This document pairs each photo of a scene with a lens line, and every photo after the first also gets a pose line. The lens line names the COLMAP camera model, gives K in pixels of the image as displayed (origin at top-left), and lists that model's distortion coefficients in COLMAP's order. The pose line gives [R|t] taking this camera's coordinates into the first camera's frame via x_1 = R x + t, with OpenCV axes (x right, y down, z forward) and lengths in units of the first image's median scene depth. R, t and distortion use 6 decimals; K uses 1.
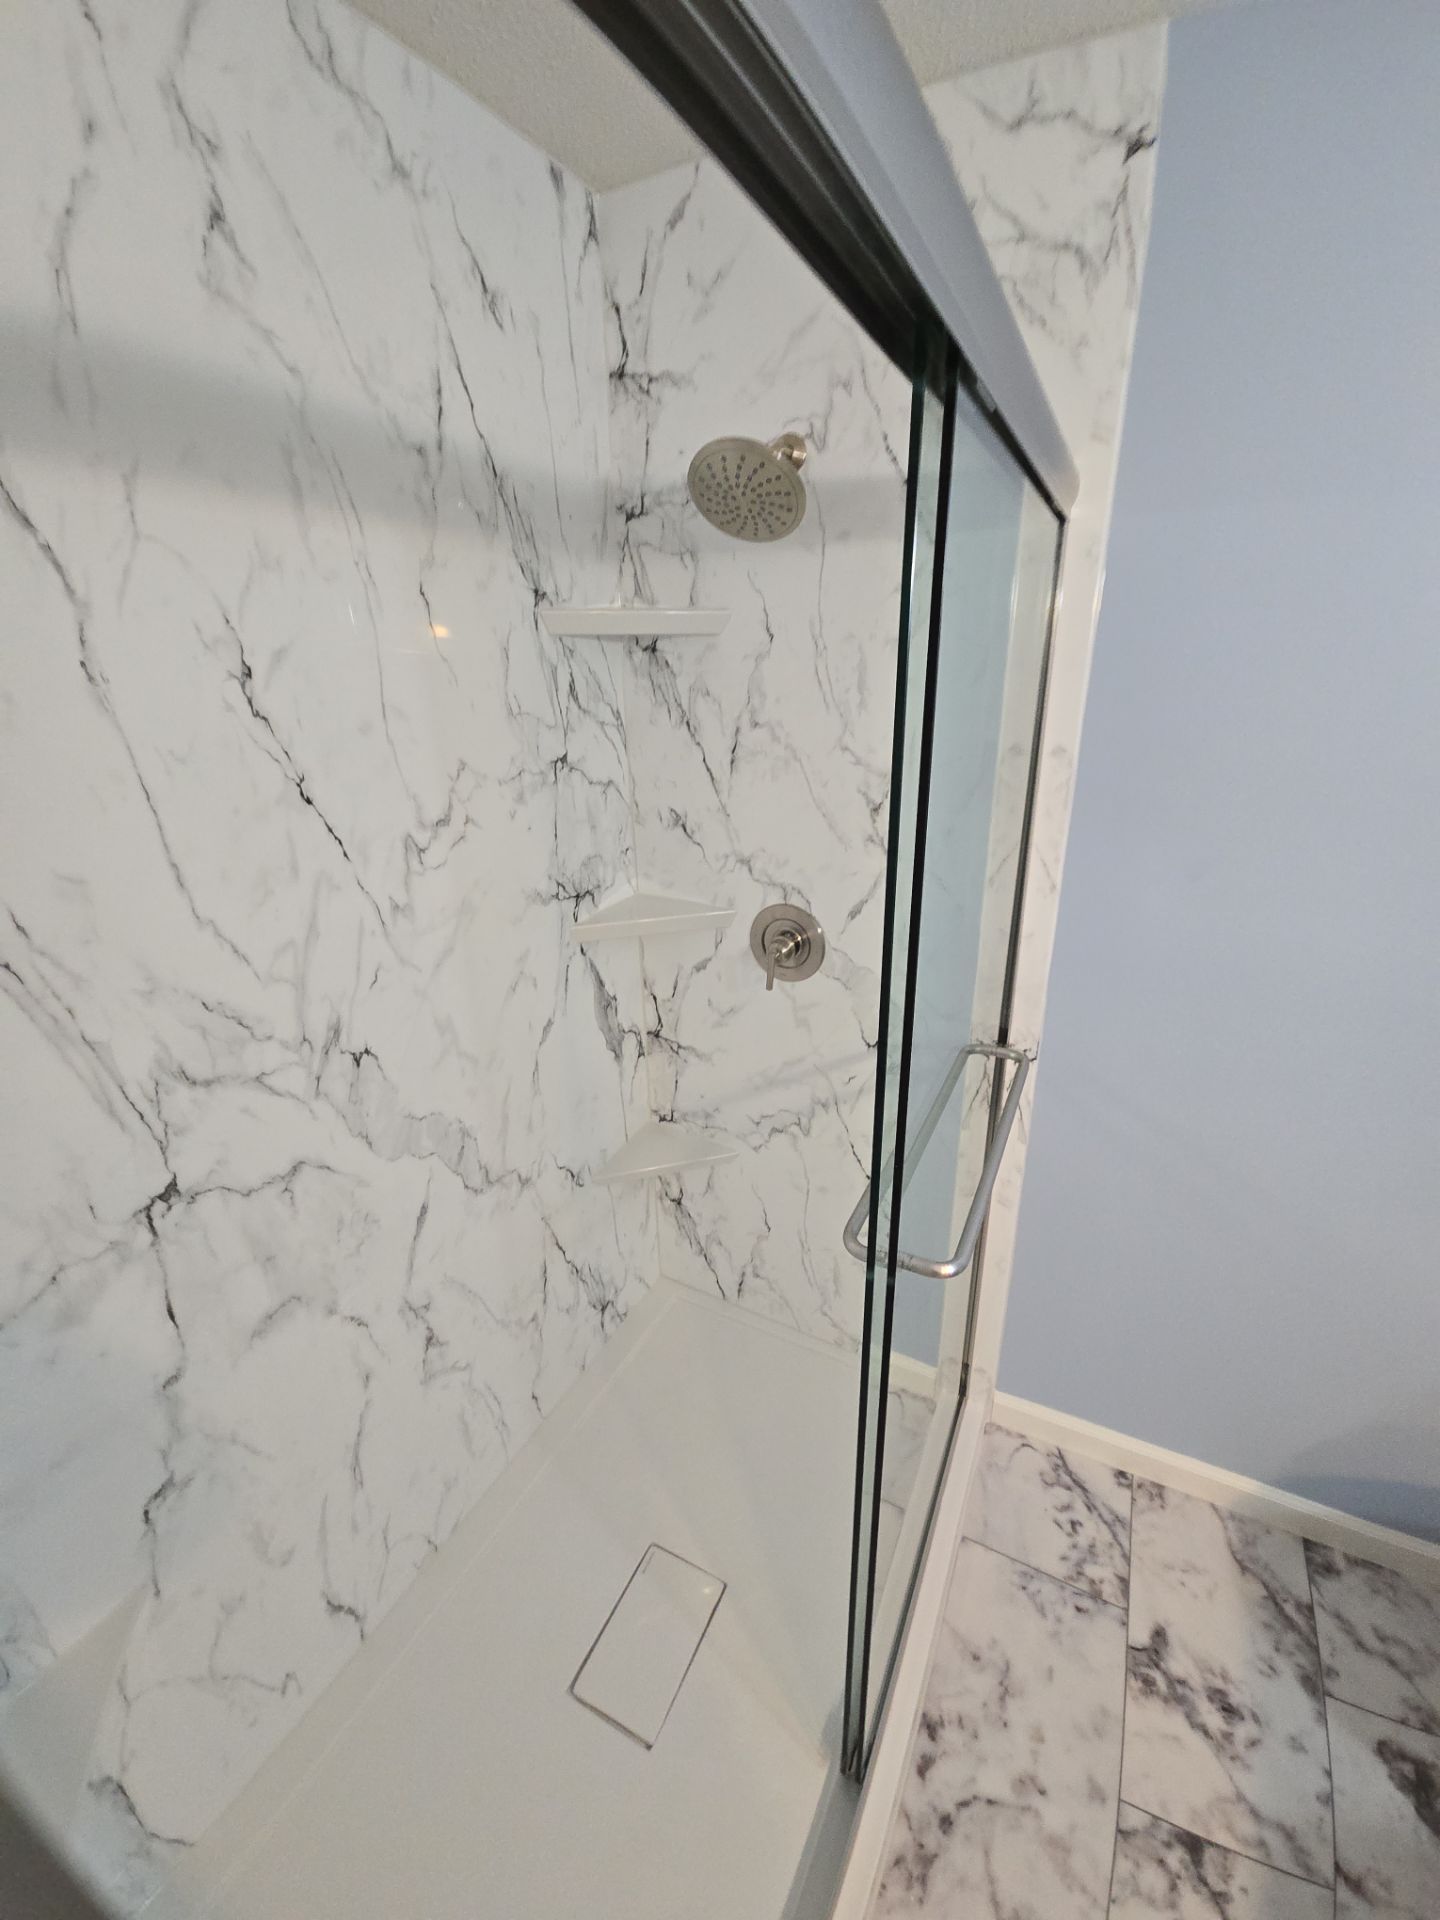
lens RADIAL K [[777.8, 0, 719.3], [0, 777.8, 950.8], [0, 0, 1]] dist [0.010962, -0.008545]
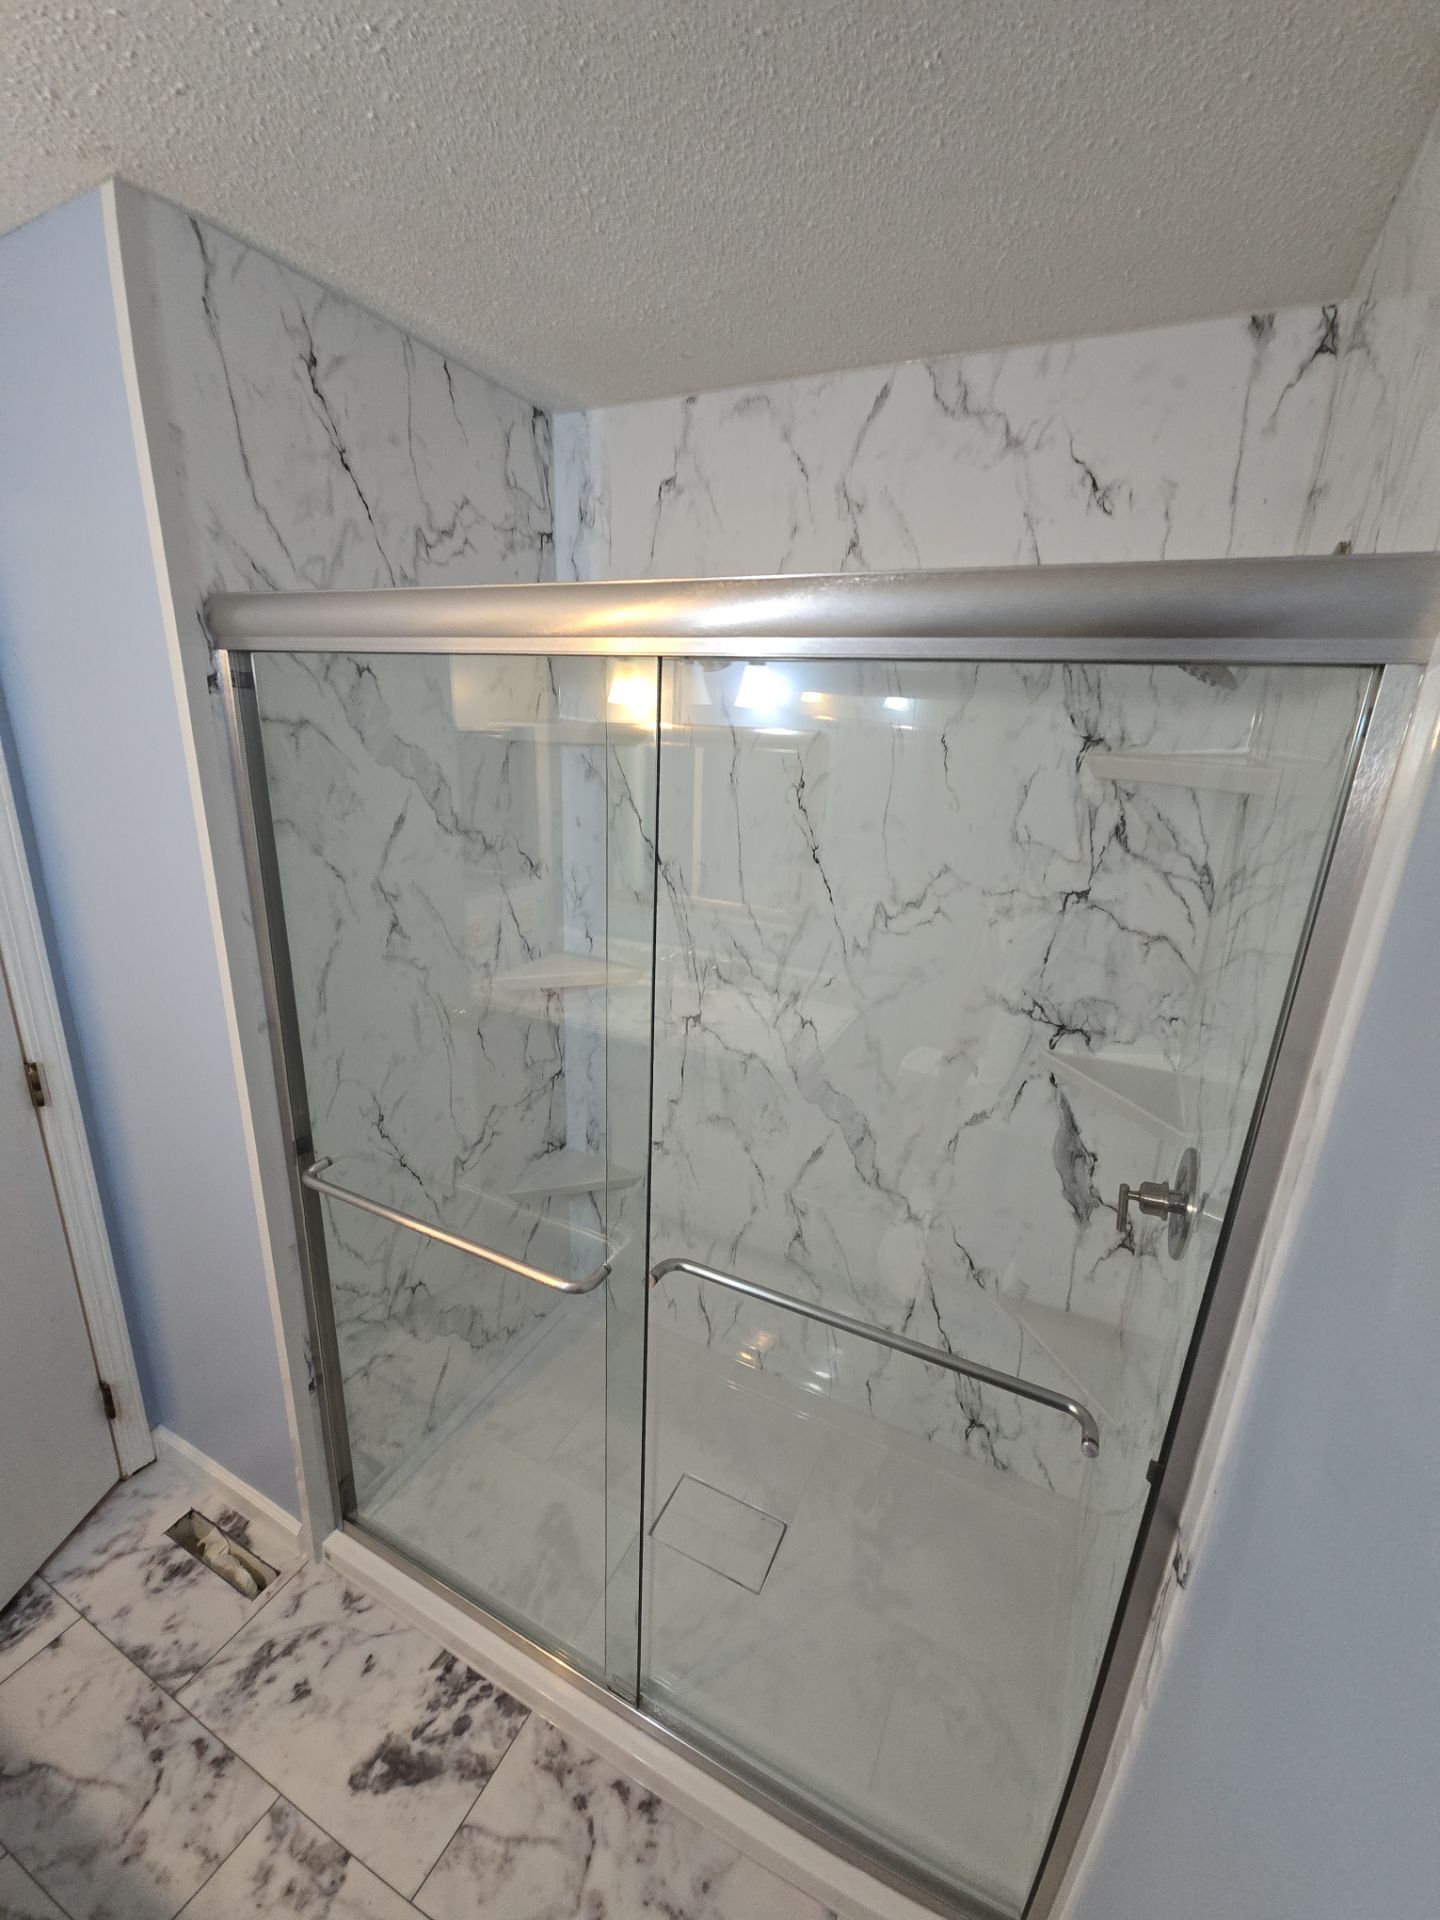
lens RADIAL K [[777.8, 0, 729.3], [0, 777.8, 952.6], [0, 0, 1]] dist [0.010962, -0.008545]
pose [[0.030936, 0.306854, -0.951254, 0.852152], [-0.382668, 0.882835, 0.272338, -0.309551], [0.923368, 0.355589, 0.144734, 0.508465]]
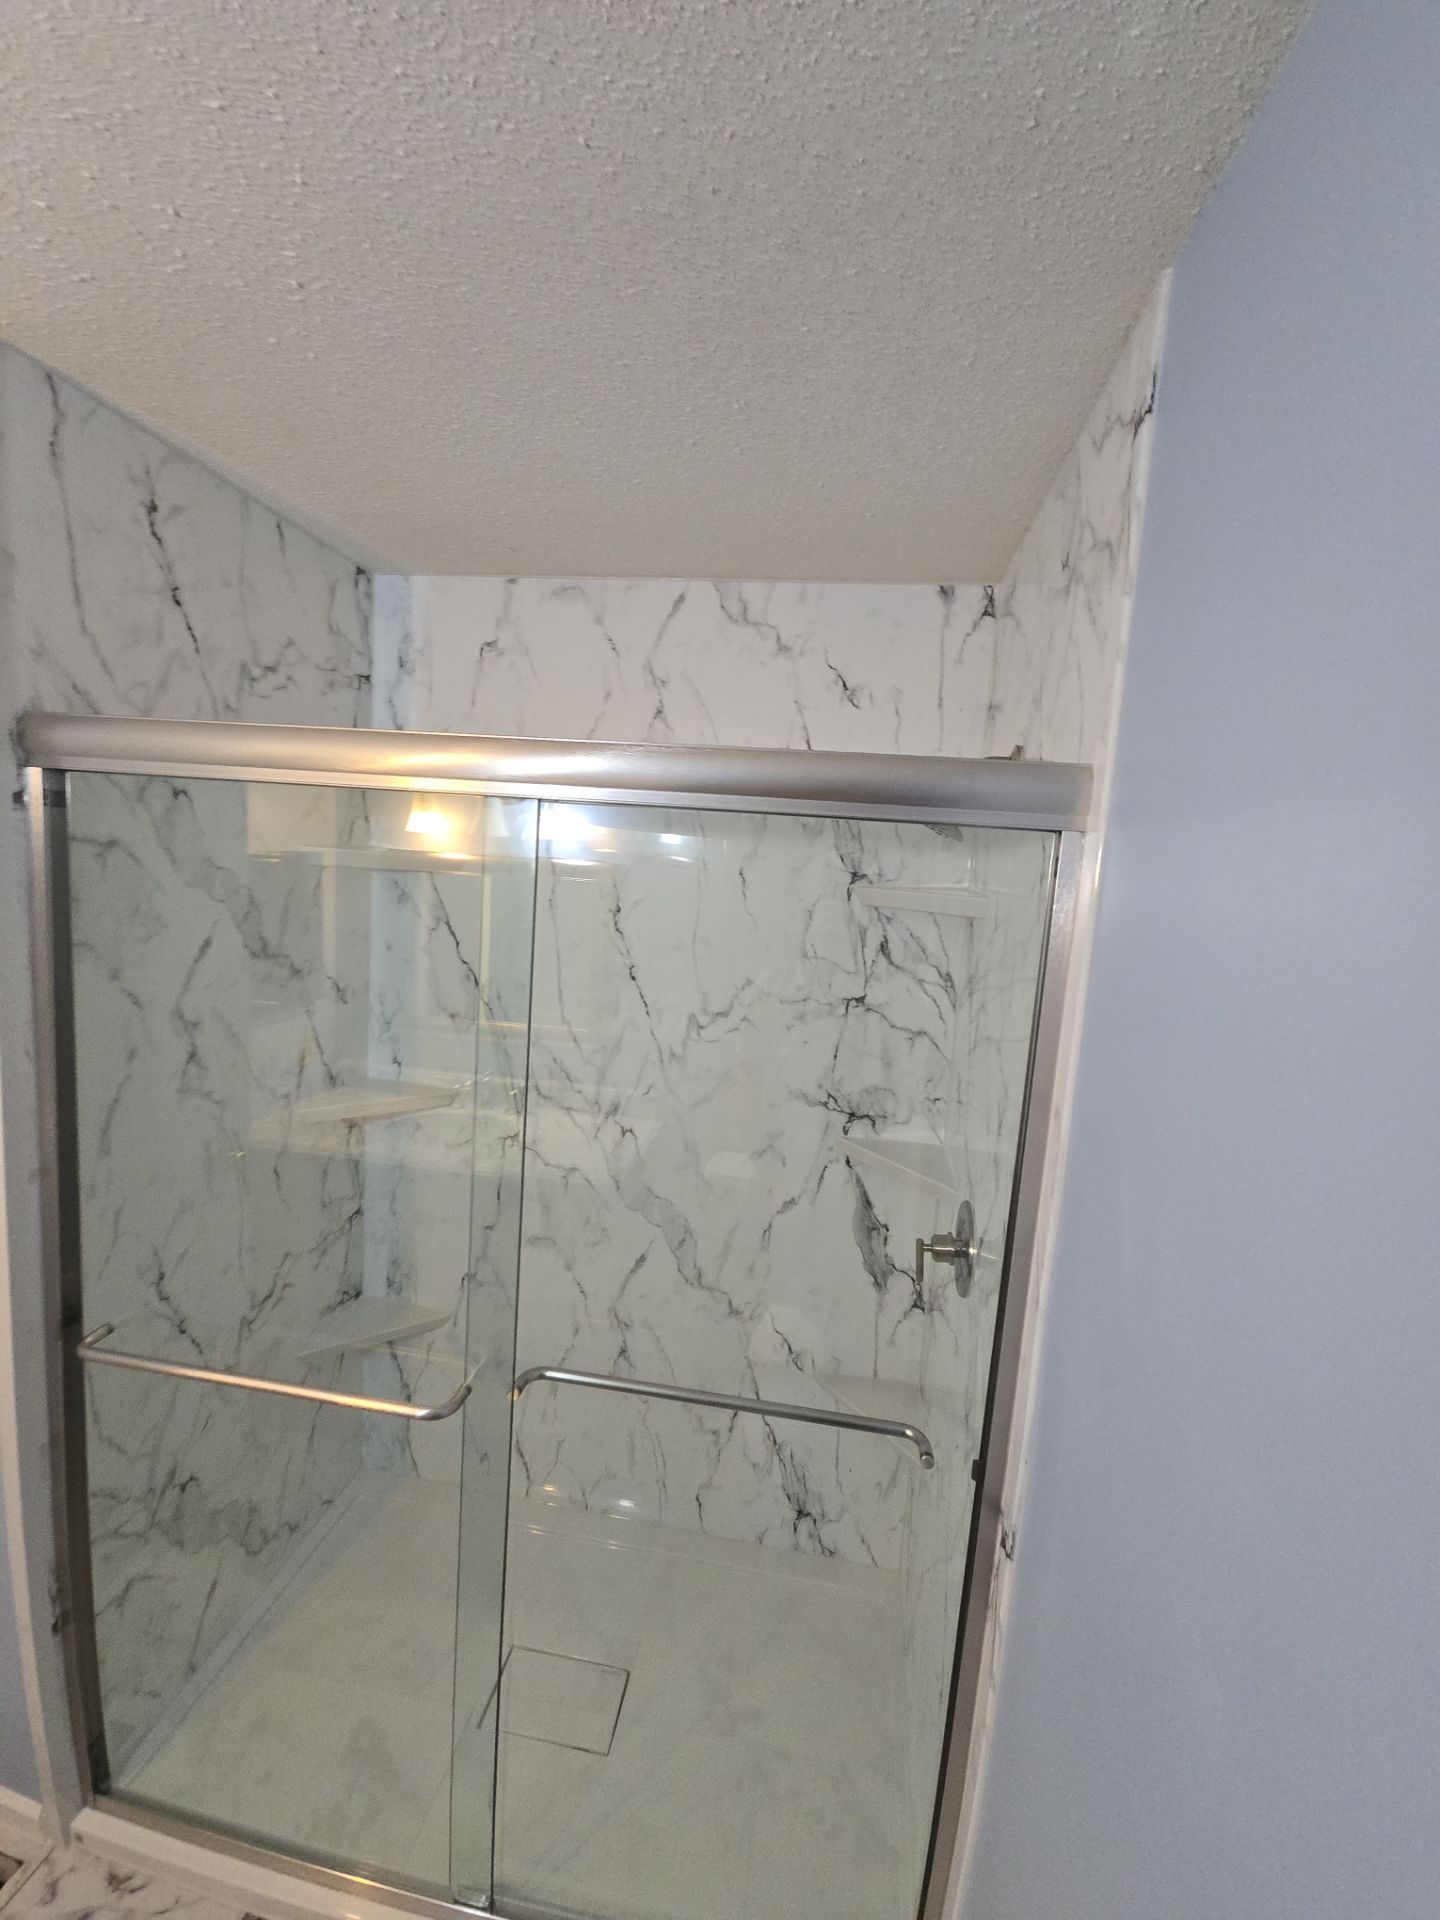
lens RADIAL K [[777.8, 0, 727.2], [0, 777.8, 954.6], [0, 0, 1]] dist [0.010962, -0.008545]
pose [[0.325356, 0.148459, -0.933865, 0.949621], [-0.392094, 0.919875, 0.009631, -0.267787], [0.860469, 0.363029, 0.357496, 0.401225]]
